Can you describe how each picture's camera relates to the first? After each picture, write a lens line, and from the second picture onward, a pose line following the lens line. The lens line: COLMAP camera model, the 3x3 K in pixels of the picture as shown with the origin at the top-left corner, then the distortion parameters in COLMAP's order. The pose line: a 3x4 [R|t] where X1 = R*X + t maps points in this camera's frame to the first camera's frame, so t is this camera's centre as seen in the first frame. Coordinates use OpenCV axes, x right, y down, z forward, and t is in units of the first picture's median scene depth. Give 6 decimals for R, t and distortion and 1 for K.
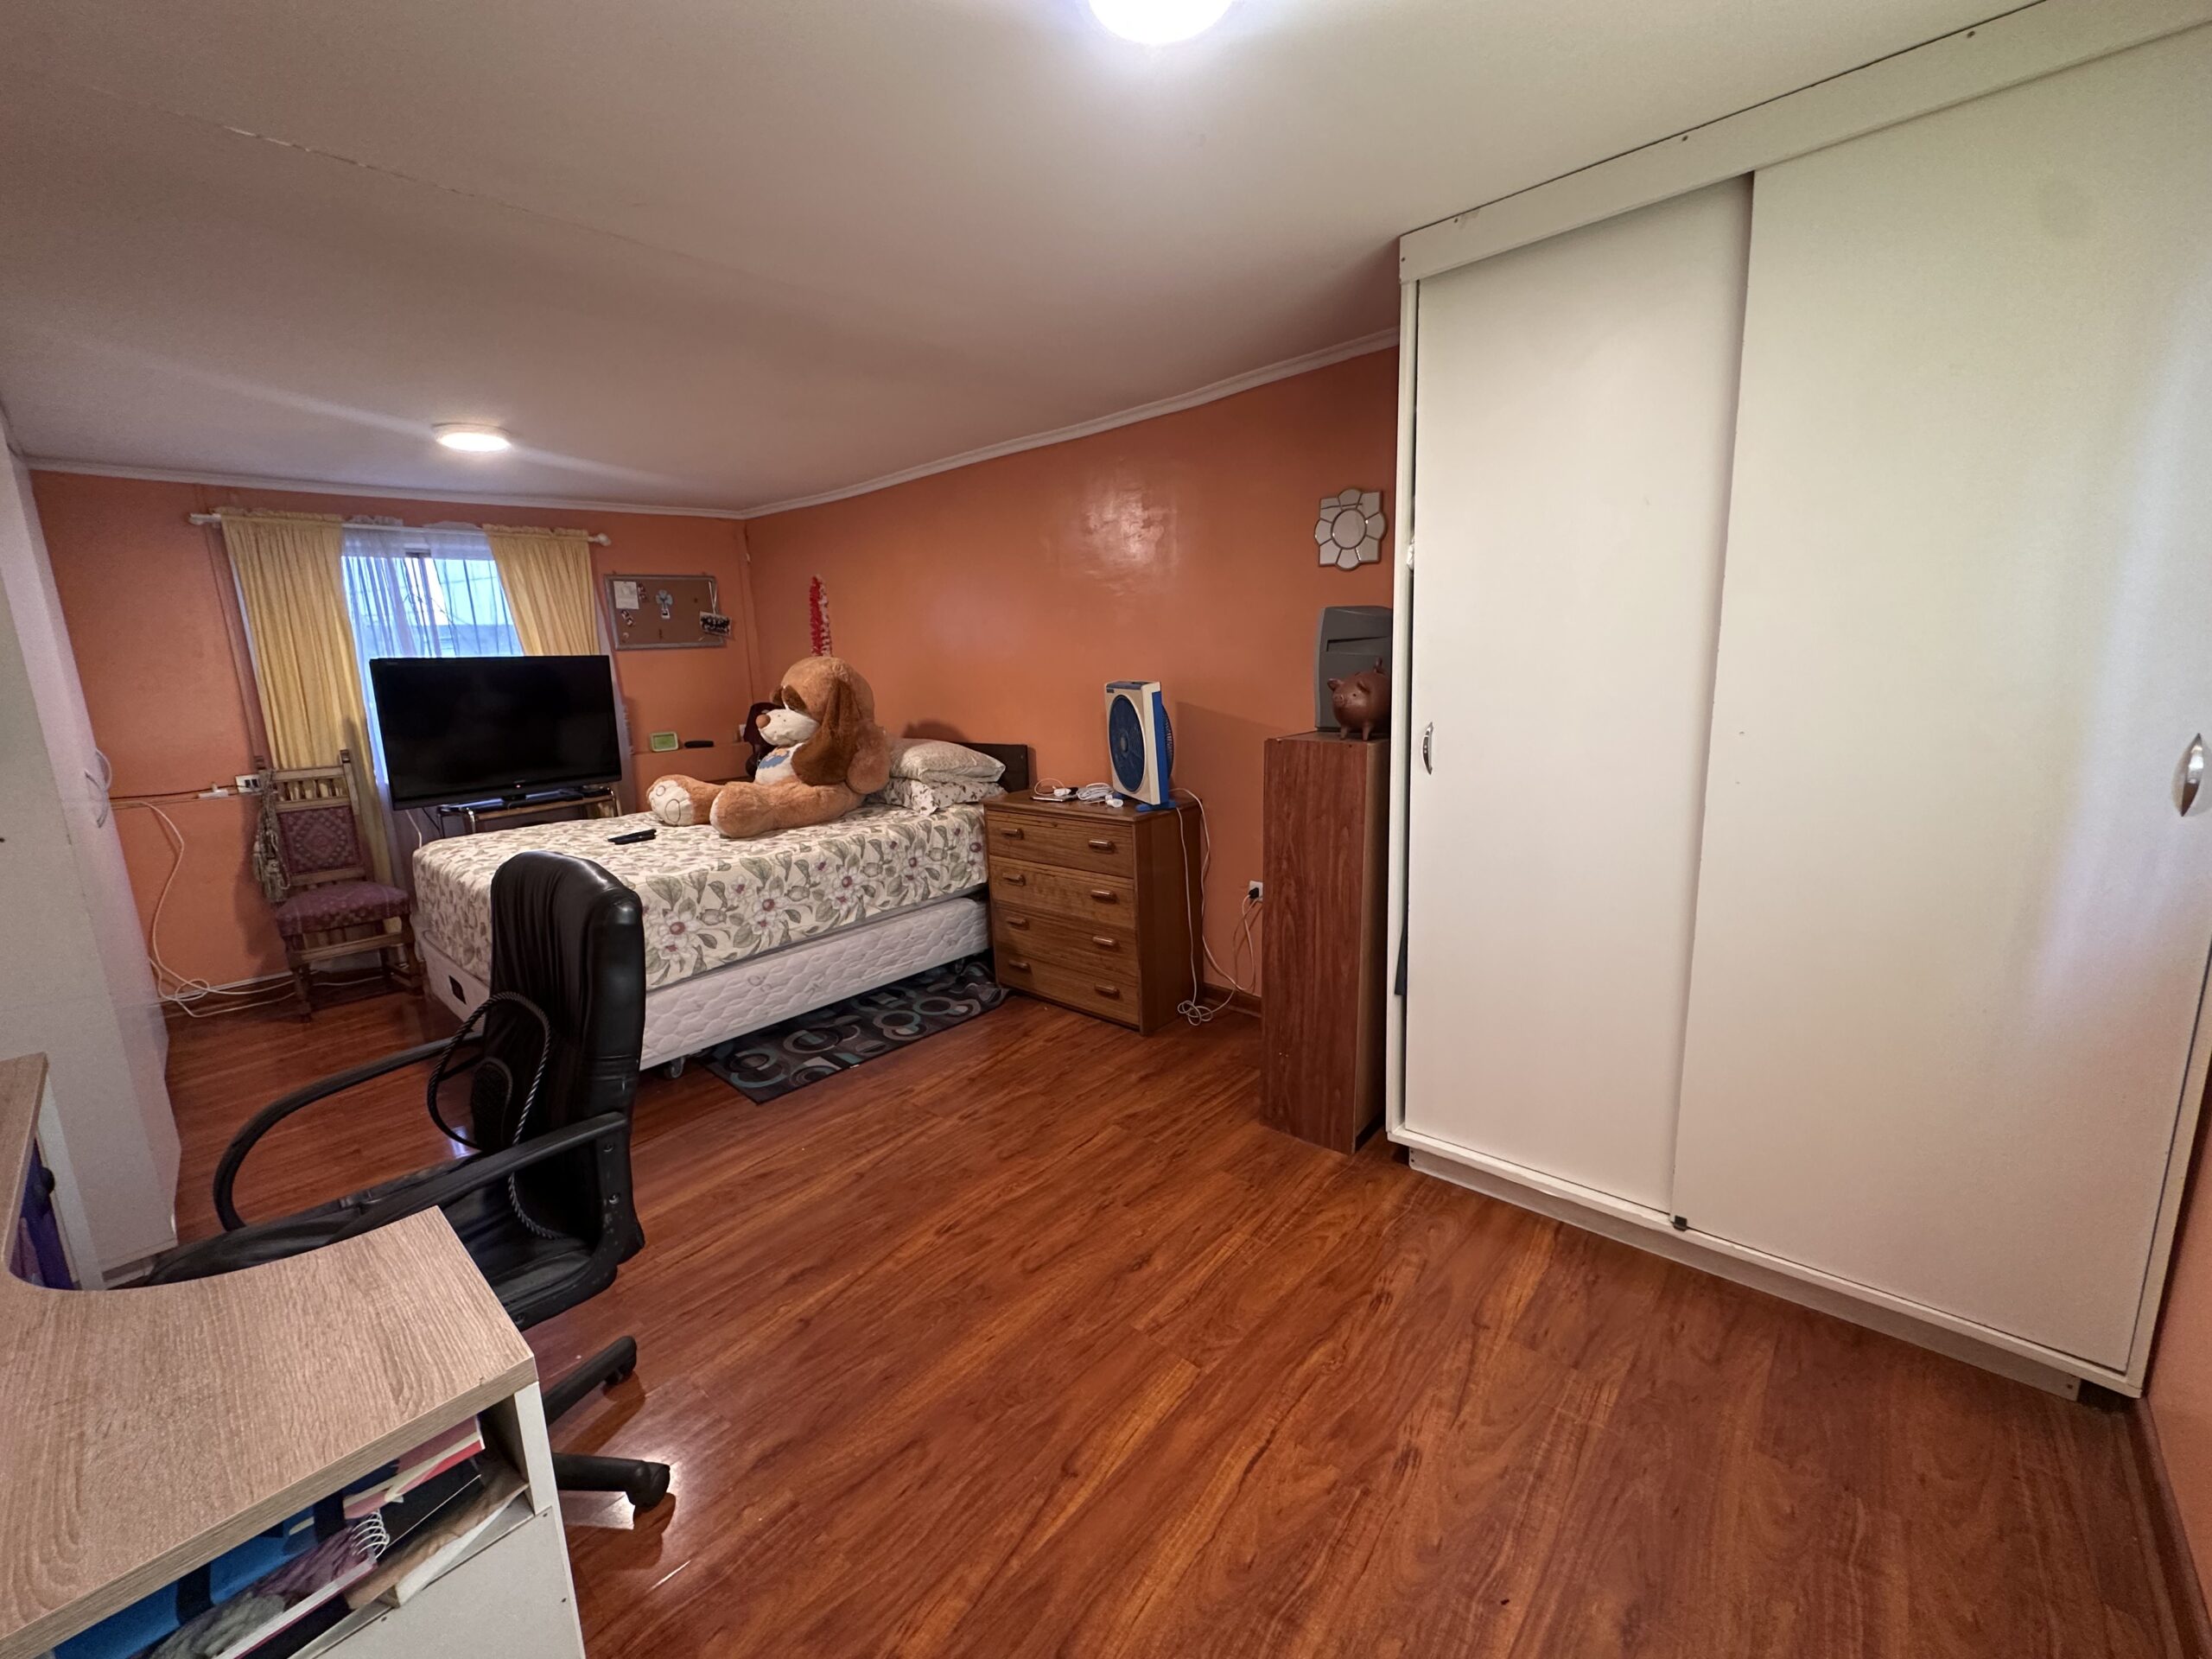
lens RADIAL K [[883.5, 0, 1112.6], [0, 883.5, 825.1], [0, 0, 1]] dist [-0.005003, 0.000573]
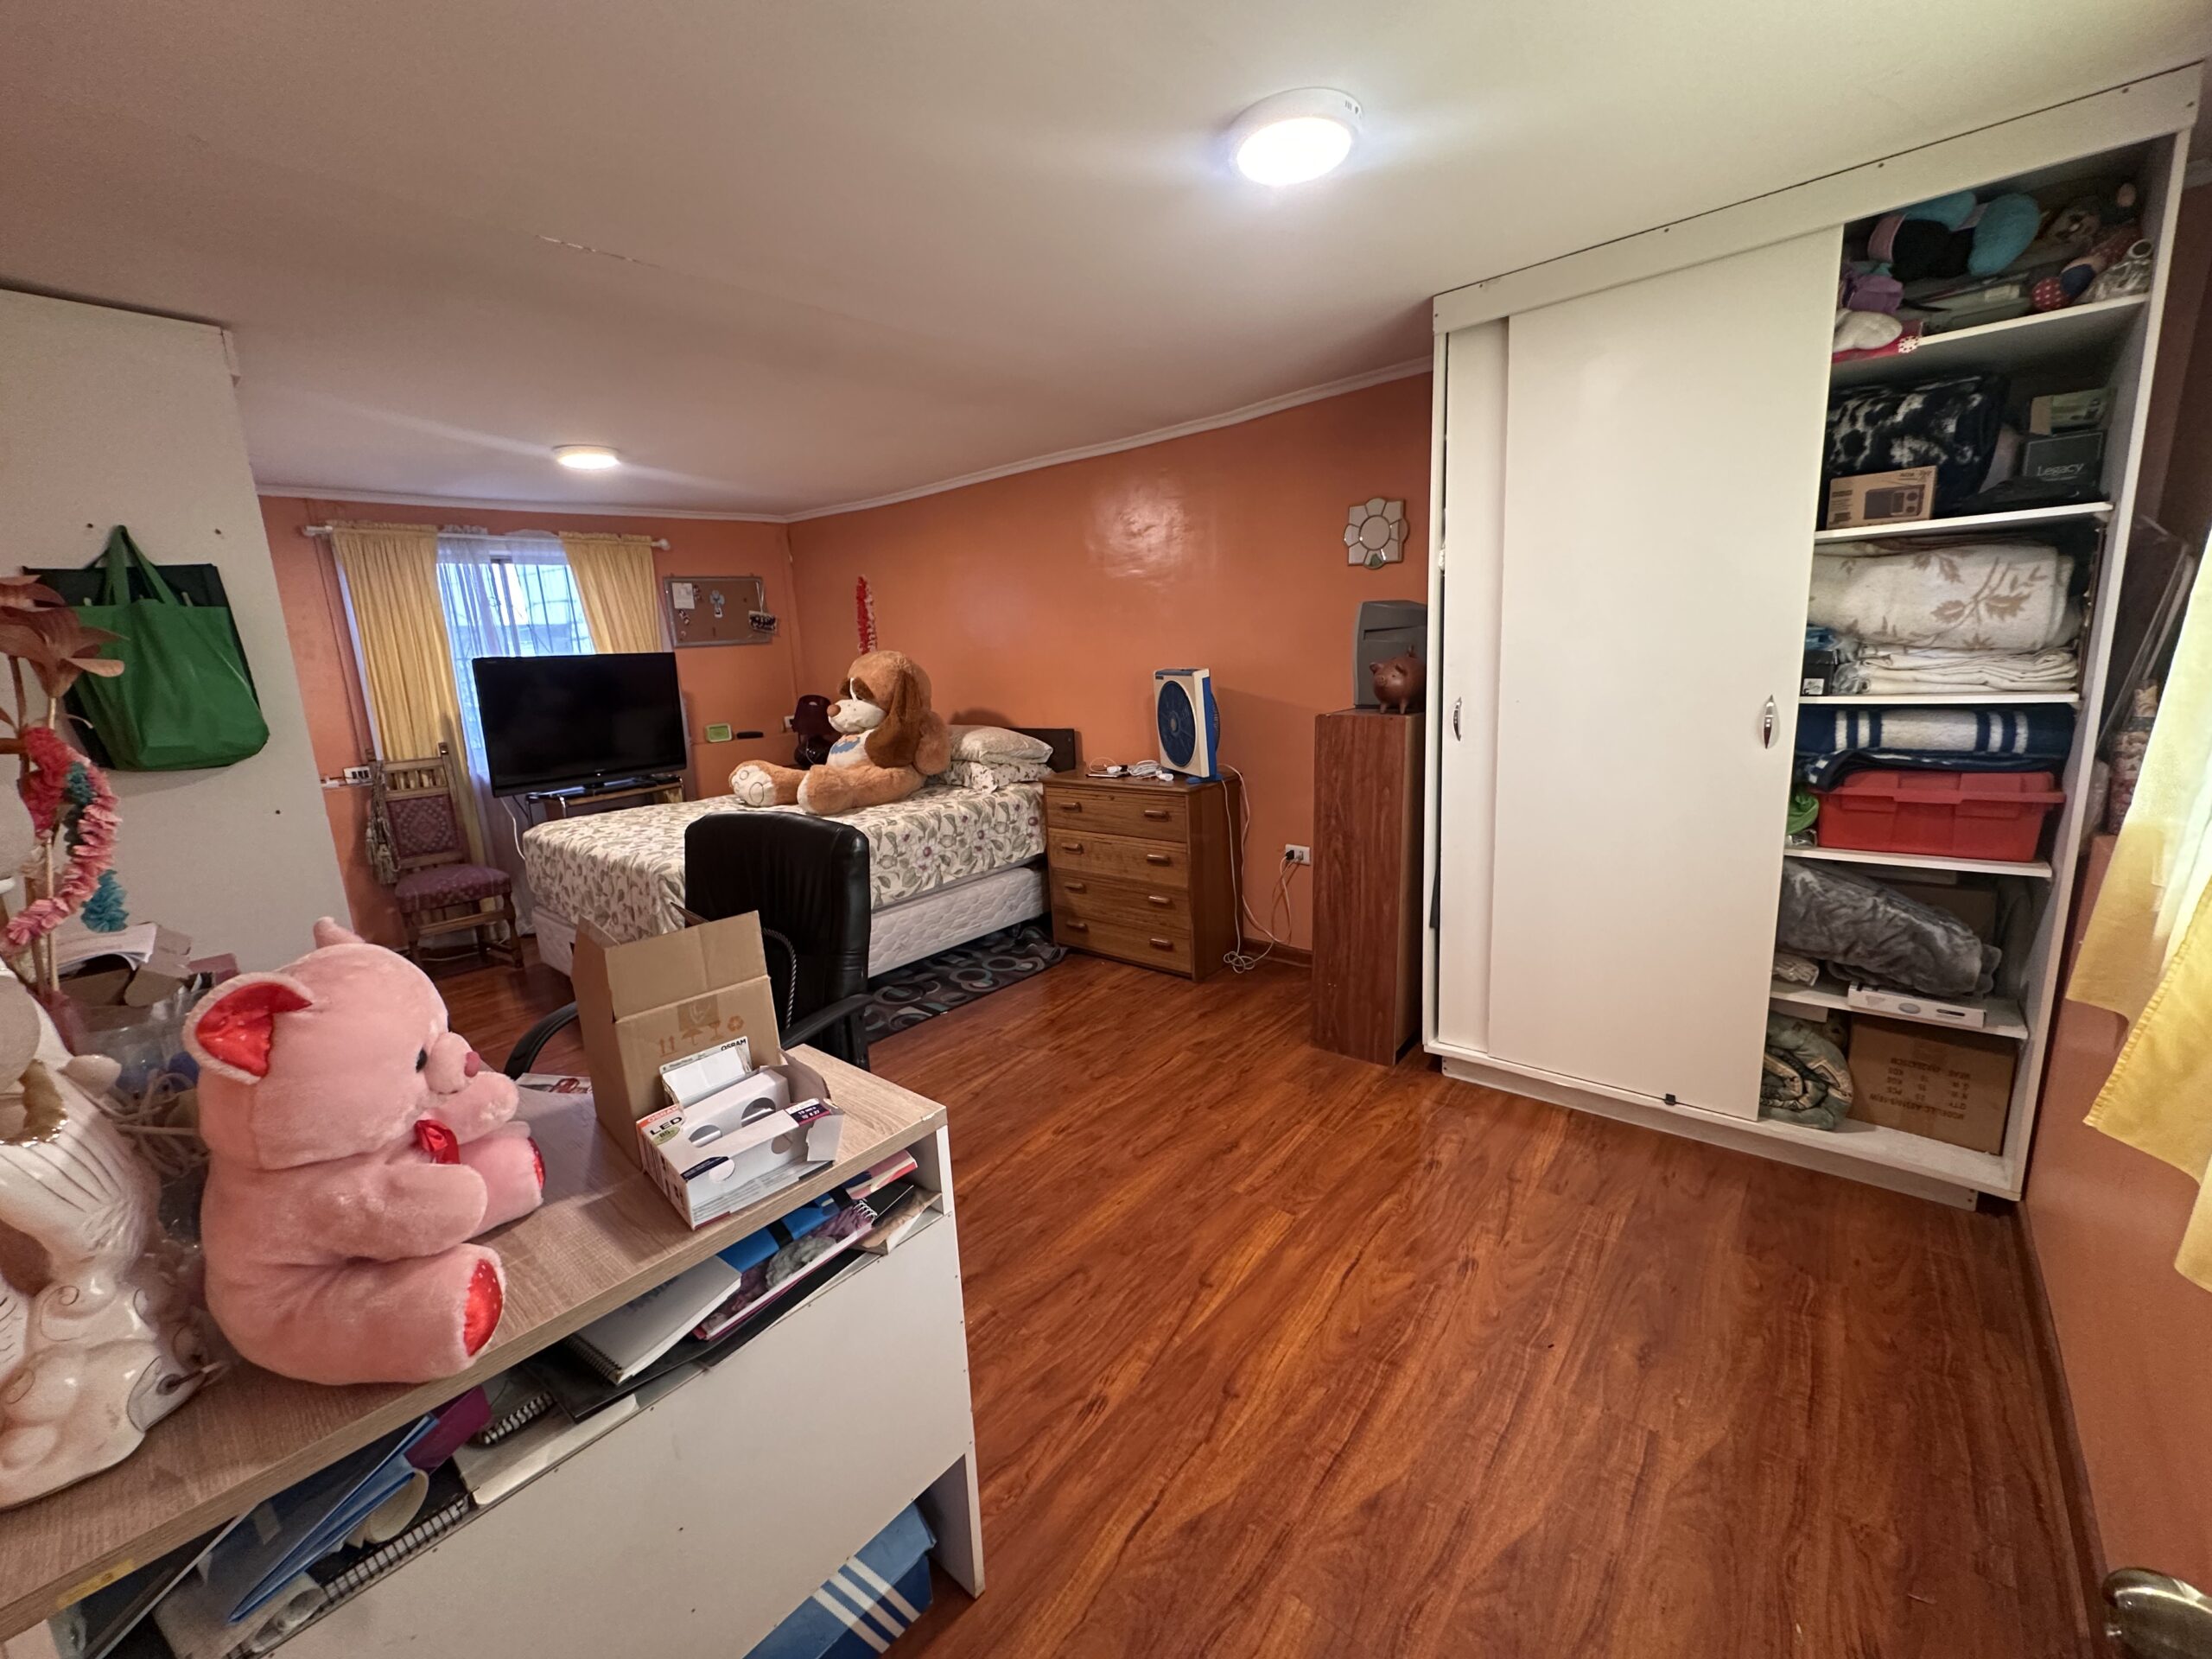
lens RADIAL K [[883.5, 0, 1112.4], [0, 883.5, 825.4], [0, 0, 1]] dist [-0.005003, 0.000573]
pose [[0.999567, -0.017538, 0.023630, -0.127917], [0.017331, 0.999810, 0.008958, 0.034428], [-0.023783, -0.008544, 0.999681, -0.171120]]
